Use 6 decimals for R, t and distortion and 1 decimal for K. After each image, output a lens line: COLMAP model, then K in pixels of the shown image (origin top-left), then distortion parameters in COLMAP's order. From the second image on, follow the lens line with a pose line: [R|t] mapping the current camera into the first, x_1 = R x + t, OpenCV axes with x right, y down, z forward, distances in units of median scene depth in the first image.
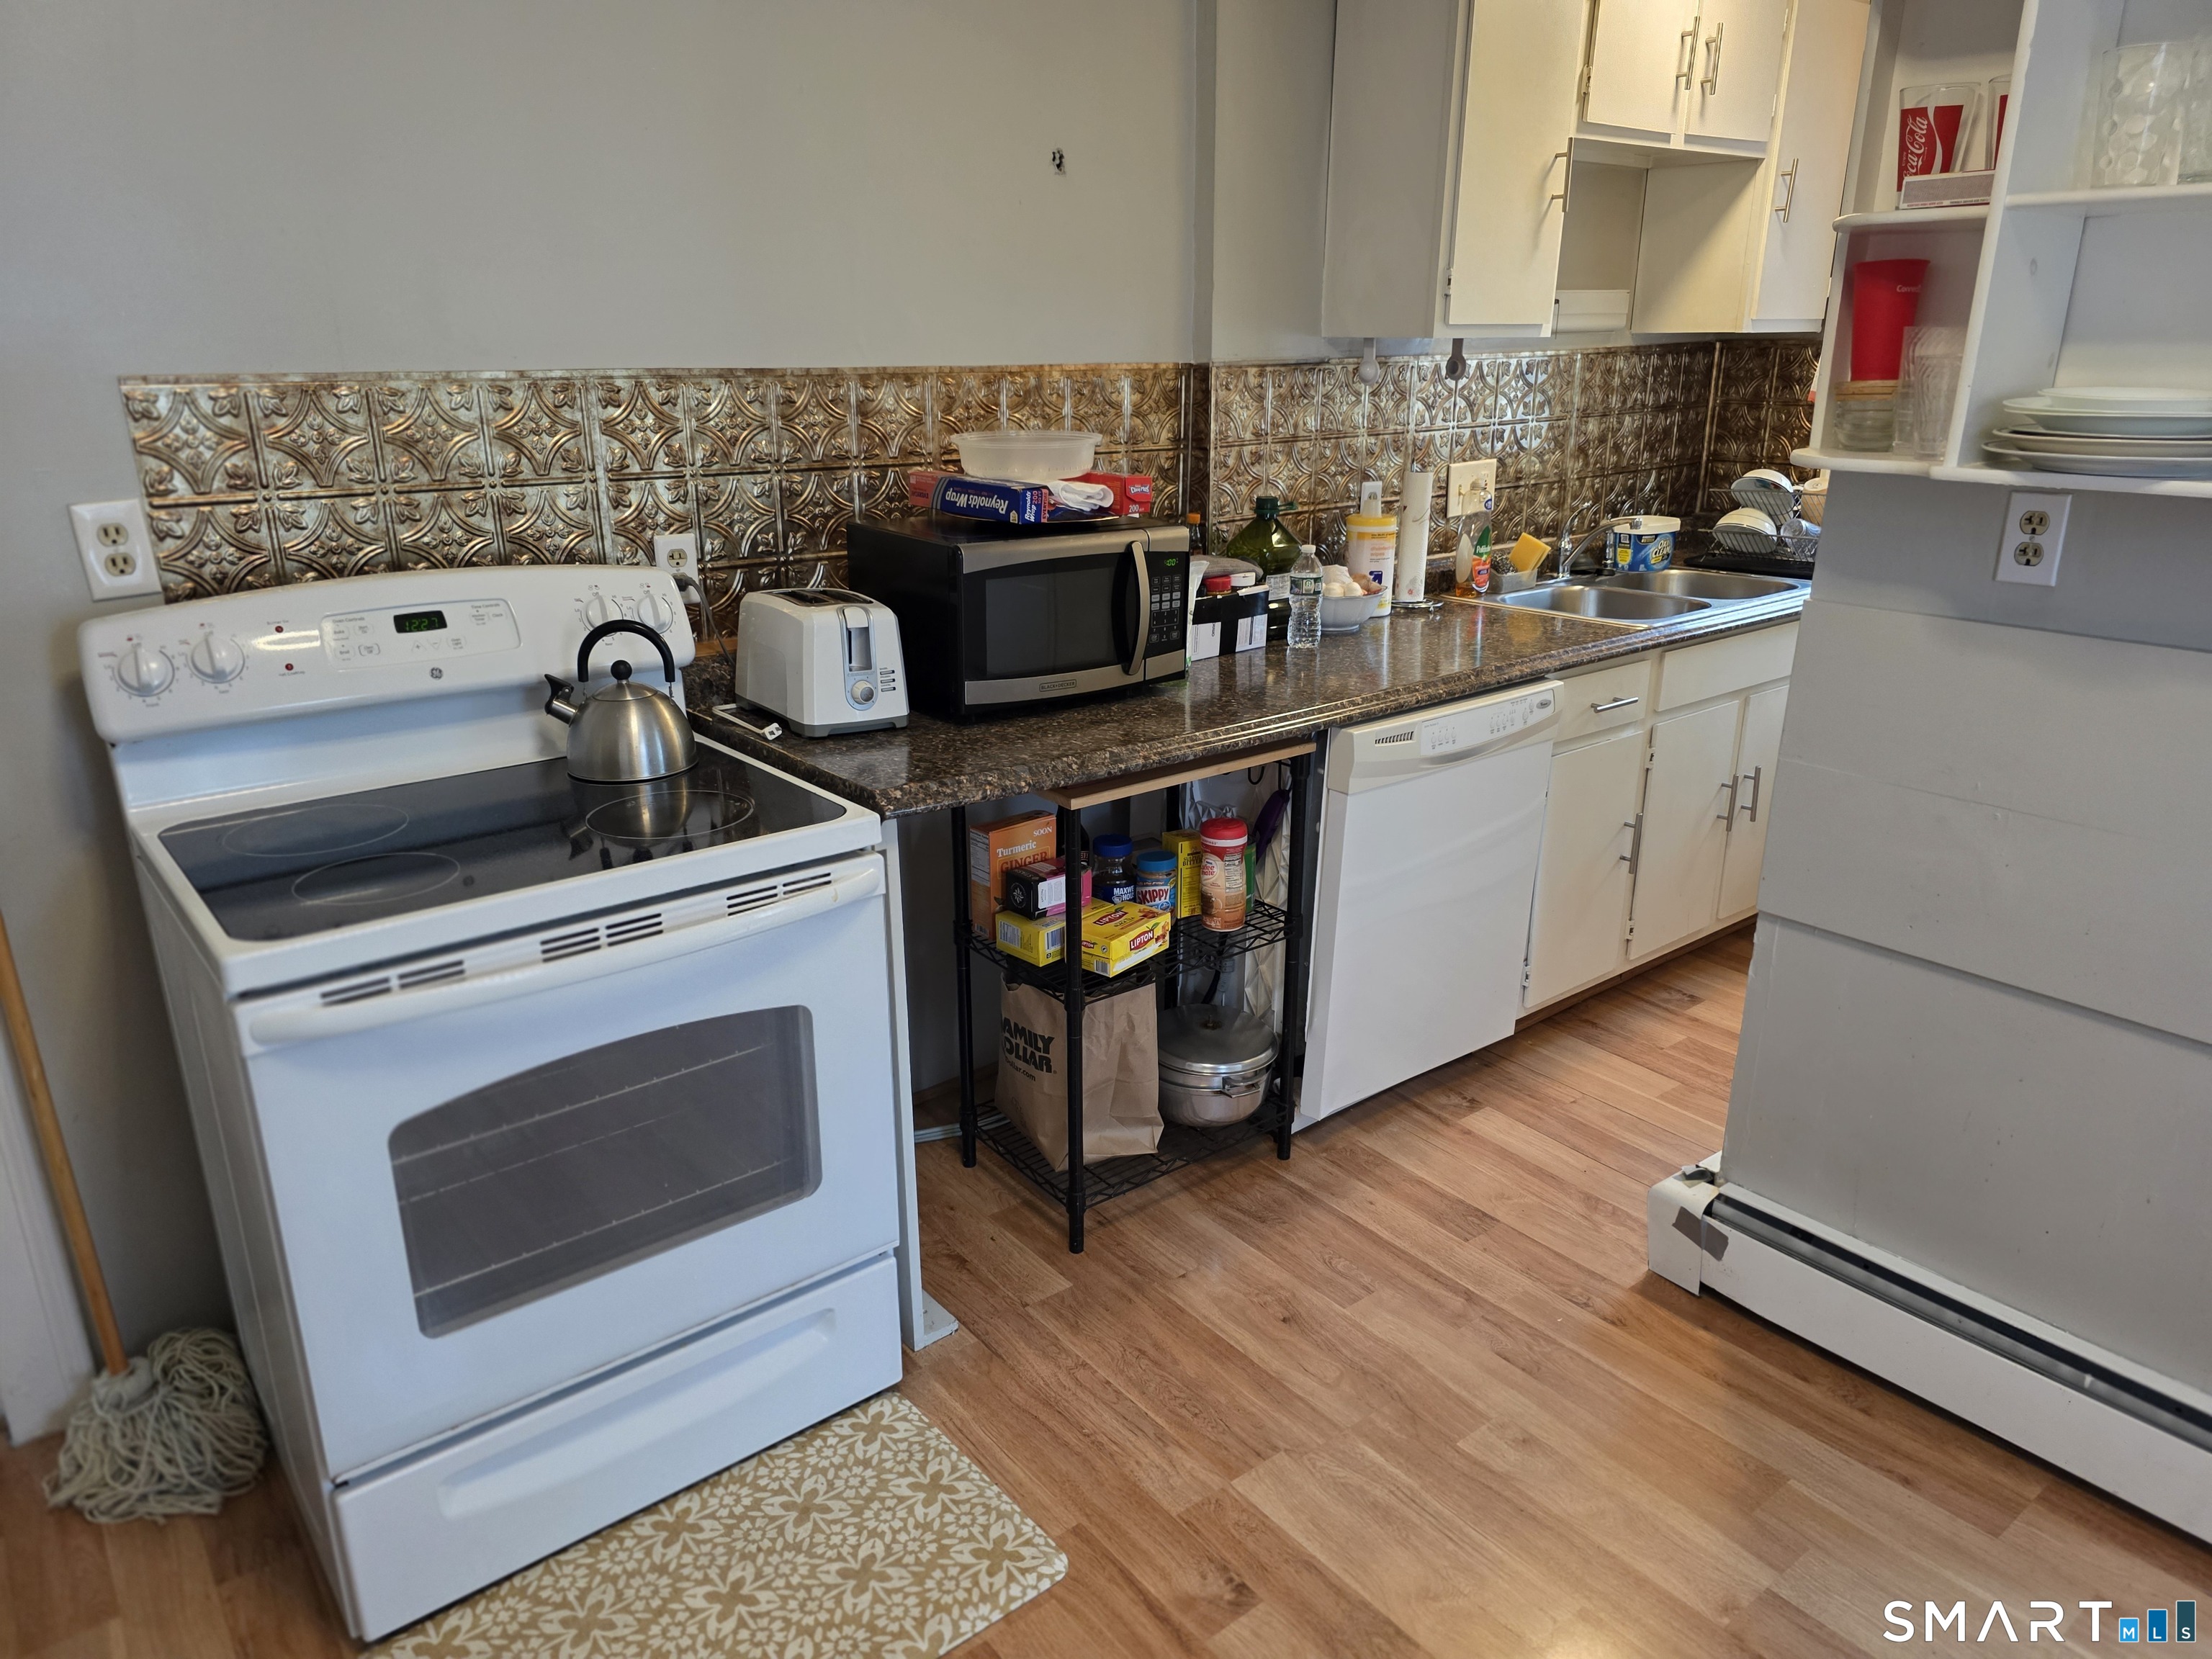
lens RADIAL K [[1494.3, 0, 1109.3], [0, 1494.3, 858.1], [0, 0, 1]] dist [0.051869, -0.042395]
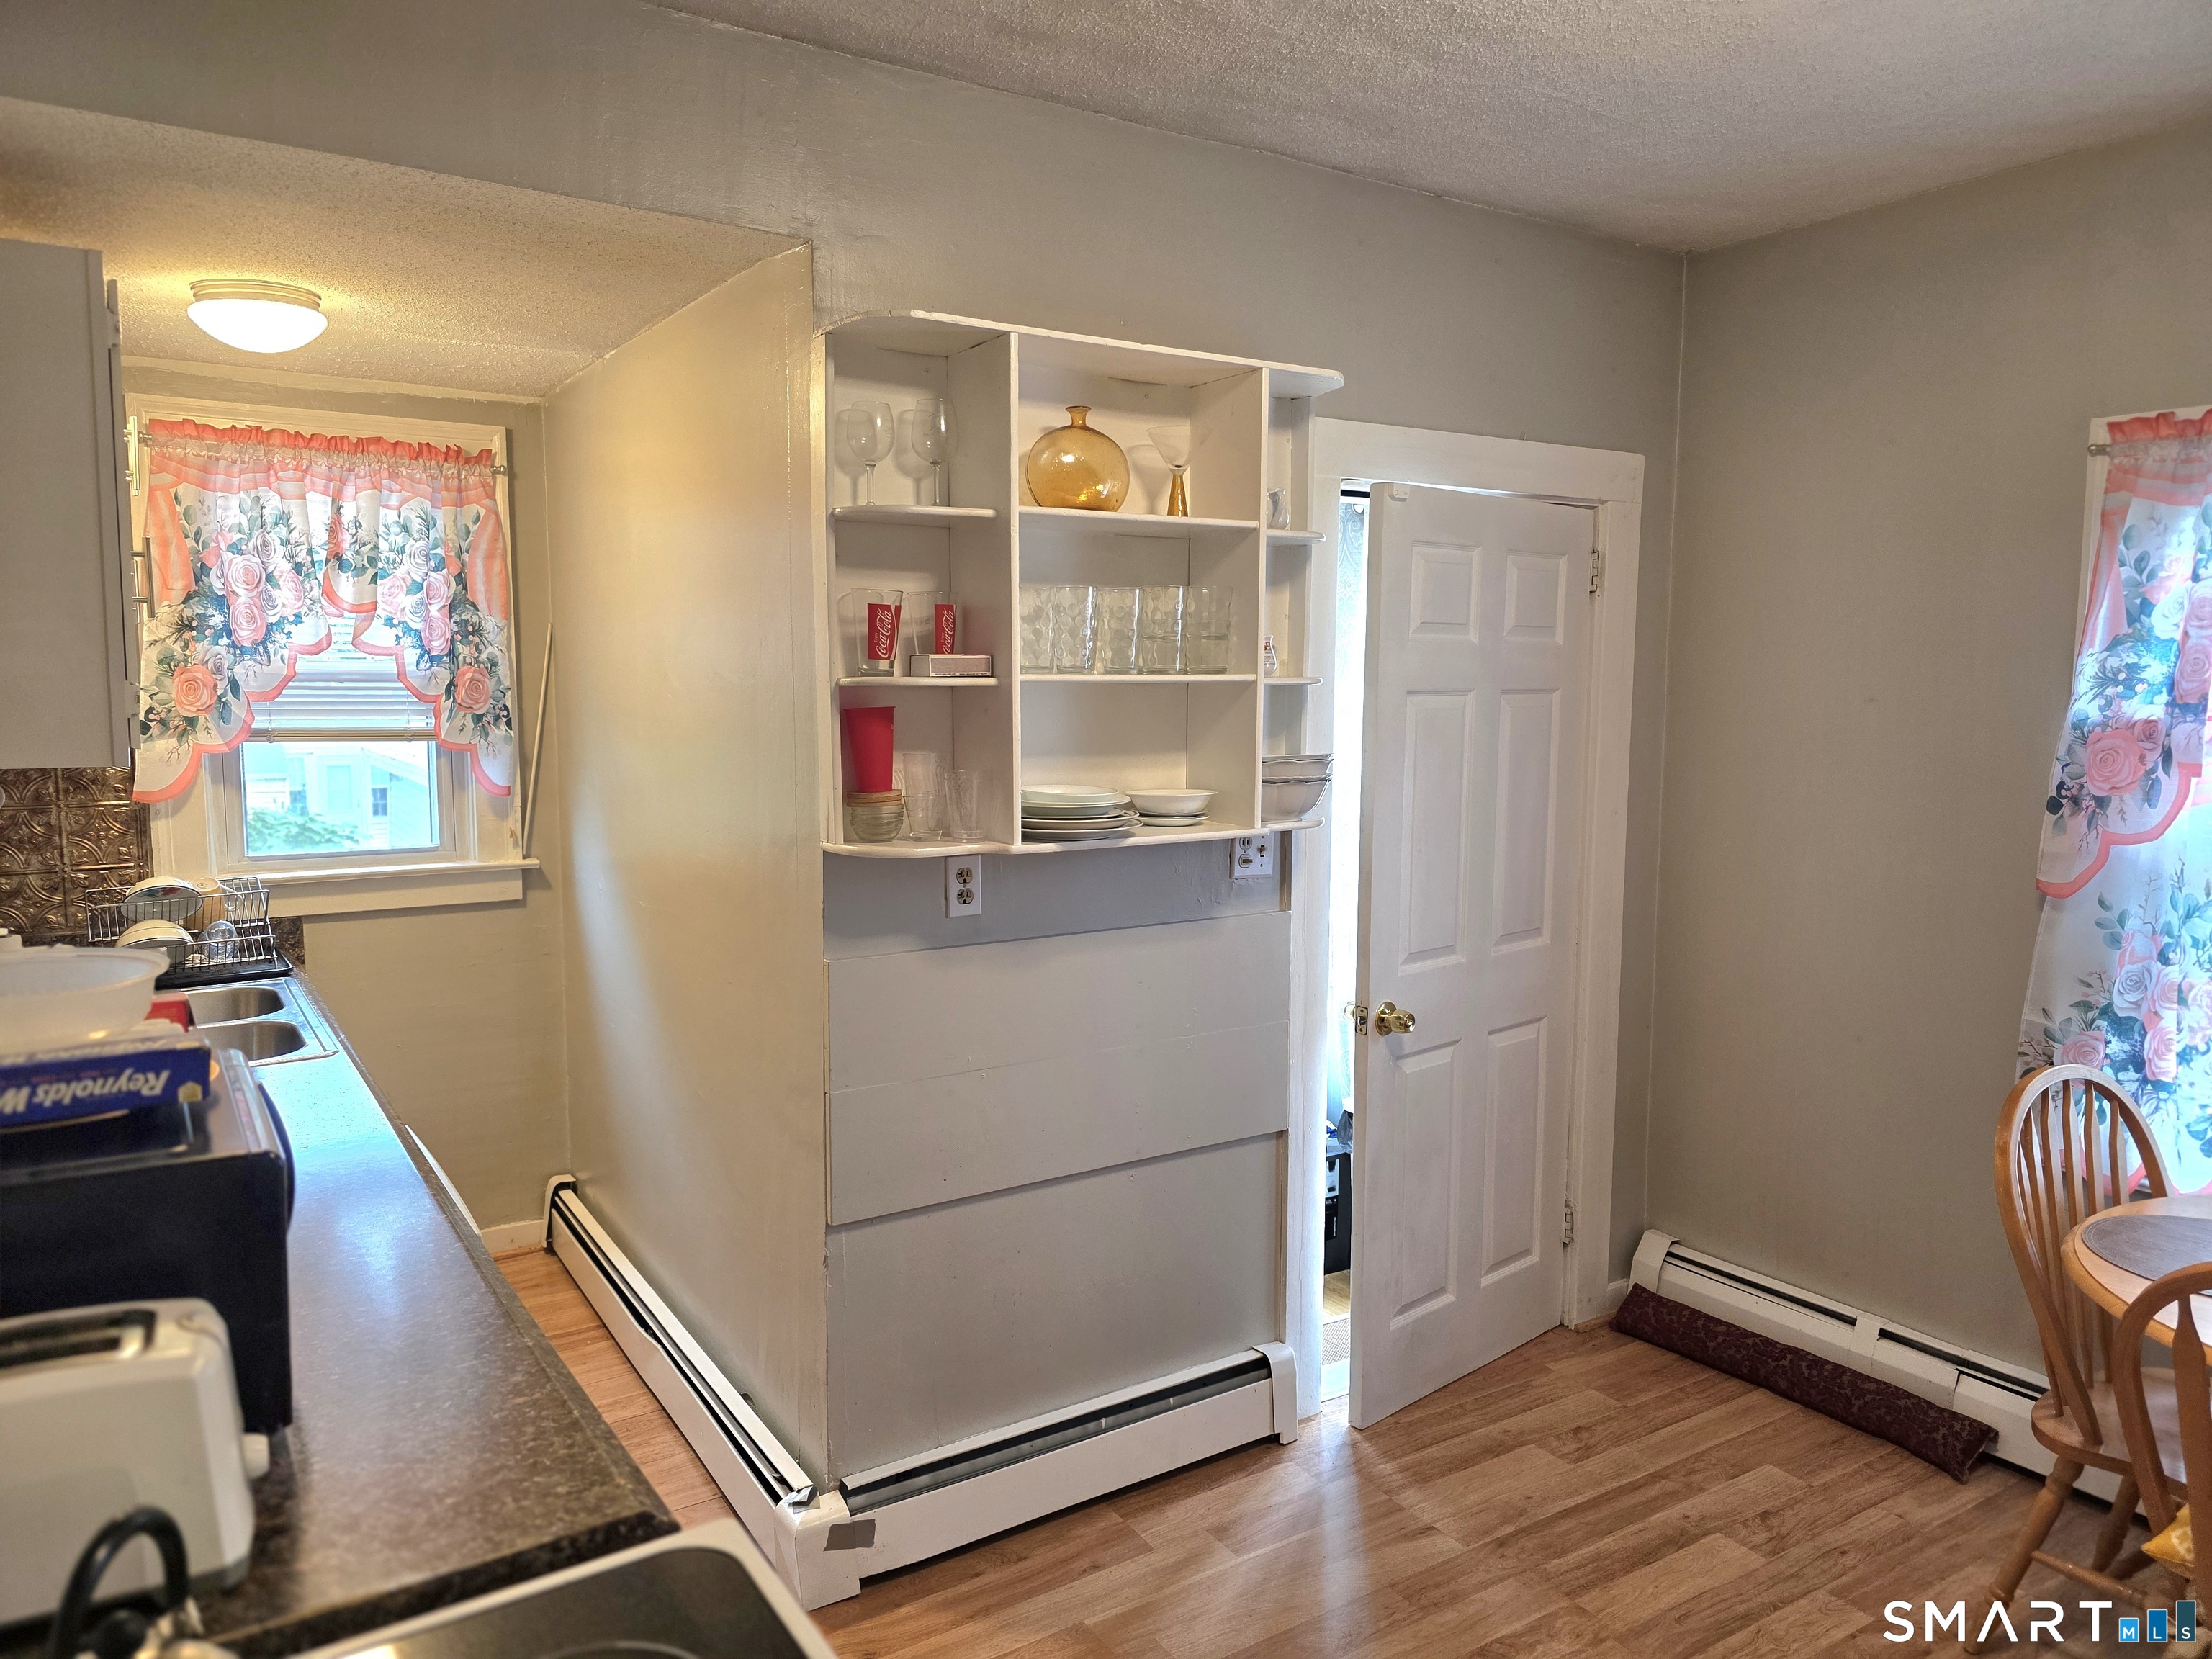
lens RADIAL K [[1494.3, 0, 1097.8], [0, 1494.3, 826.6], [0, 0, 1]] dist [0.051869, -0.042395]
pose [[0.102575, -0.100760, 0.989609, -0.678299], [0.325953, 0.943333, 0.062263, -0.268400], [-0.939805, 0.316180, 0.129605, 0.582202]]
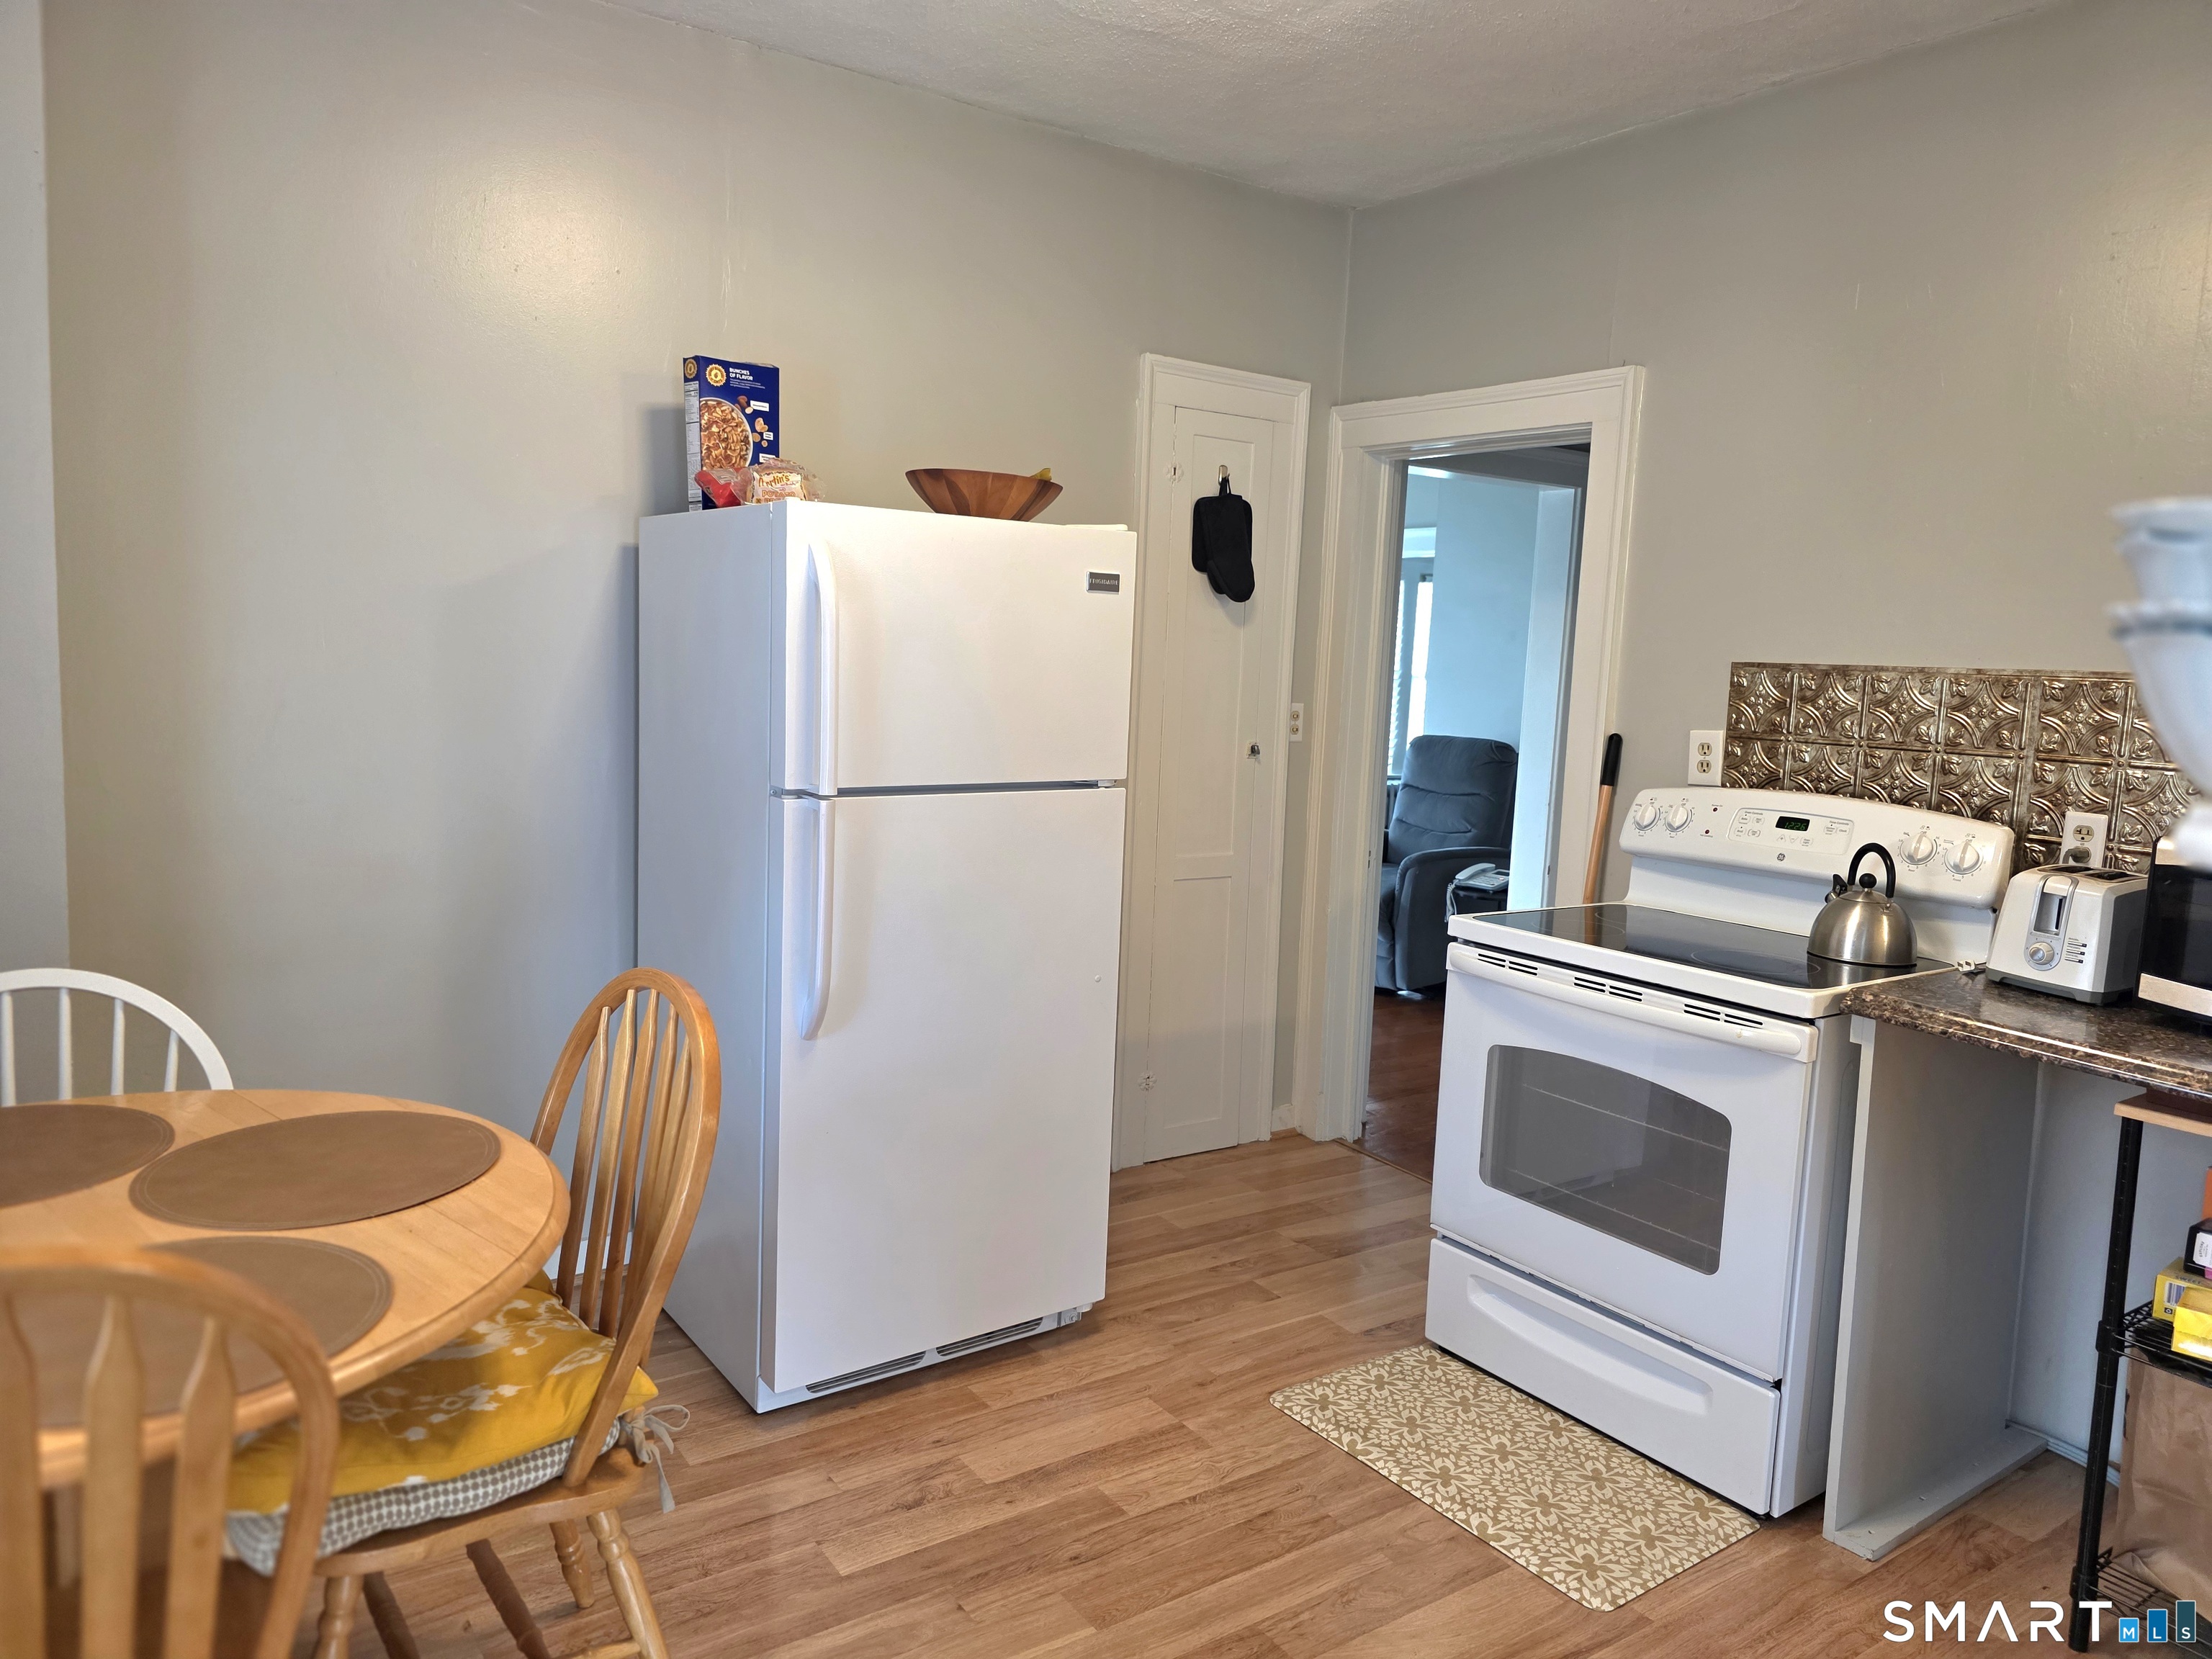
lens RADIAL K [[1494.3, 0, 1099.5], [0, 1494.3, 815.3], [0, 0, 1]] dist [0.051869, -0.042395]
pose [[-0.063636, 0.107048, -0.992215, 1.086839], [-0.371093, 0.920400, 0.123100, -0.099422], [0.926413, 0.376037, -0.018846, 0.422004]]
